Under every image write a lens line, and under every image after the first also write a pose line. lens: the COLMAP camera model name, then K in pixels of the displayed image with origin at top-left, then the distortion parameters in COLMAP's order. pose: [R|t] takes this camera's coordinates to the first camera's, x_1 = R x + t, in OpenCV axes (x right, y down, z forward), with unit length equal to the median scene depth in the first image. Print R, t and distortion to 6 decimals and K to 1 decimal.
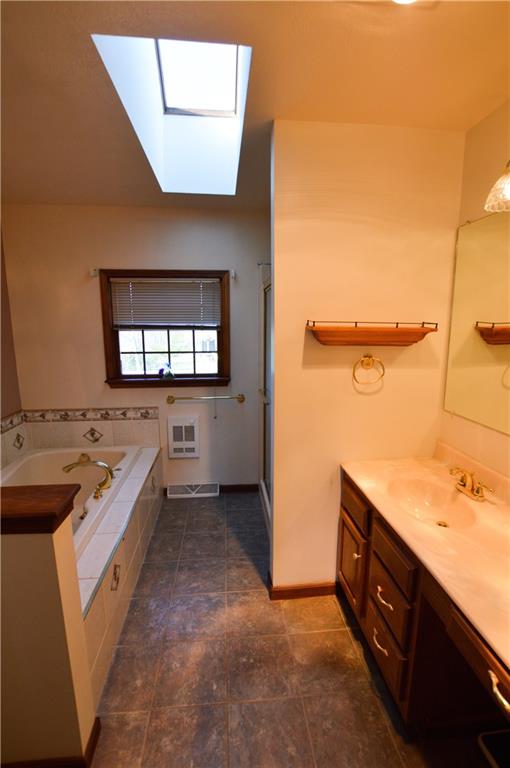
lens RADIAL K [[344.6, 0, 255.1], [0, 344.6, 382.8], [0, 0, 1]] dist [-0.030642, 0.000524]
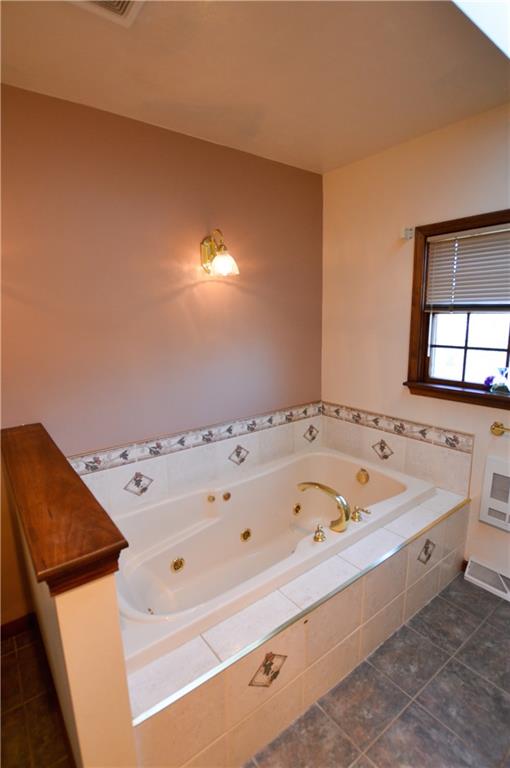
lens RADIAL K [[382.5, 0, 257.5], [0, 382.5, 385.5], [0, 0, 1]] dist [-0.017181, 0.000298]
pose [[0.533137, 0.149296, -0.832752, 0.075136], [-0.123188, 0.987515, 0.098175, -0.040776], [0.837012, 0.050244, 0.544872, 0.290353]]
